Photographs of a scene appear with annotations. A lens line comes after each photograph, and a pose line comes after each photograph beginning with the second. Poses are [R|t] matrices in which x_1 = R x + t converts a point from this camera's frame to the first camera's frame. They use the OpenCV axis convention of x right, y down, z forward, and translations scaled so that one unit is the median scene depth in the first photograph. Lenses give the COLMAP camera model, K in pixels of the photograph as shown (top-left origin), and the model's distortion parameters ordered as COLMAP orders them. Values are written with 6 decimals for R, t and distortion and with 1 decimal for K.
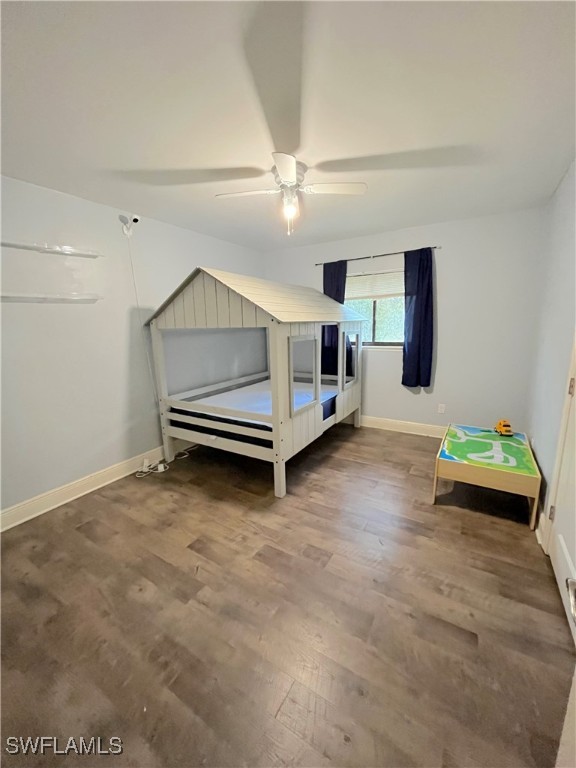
lens RADIAL K [[308.0, 0, 289.3], [0, 308.0, 383.3], [0, 0, 1]] dist [-0.002716, 0.000011]
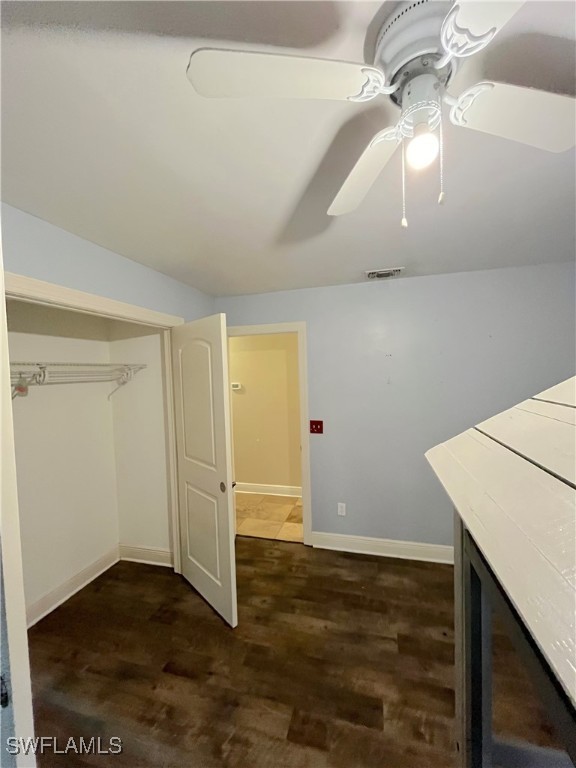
lens RADIAL K [[308.0, 0, 289.3], [0, 308.0, 383.3], [0, 0, 1]] dist [-0.002716, 0.000011]
pose [[-0.960565, 0.065026, -0.270344, 0.298580], [0.001777, 0.973686, 0.227888, -0.463212], [0.278048, 0.218420, -0.935405, 1.606505]]
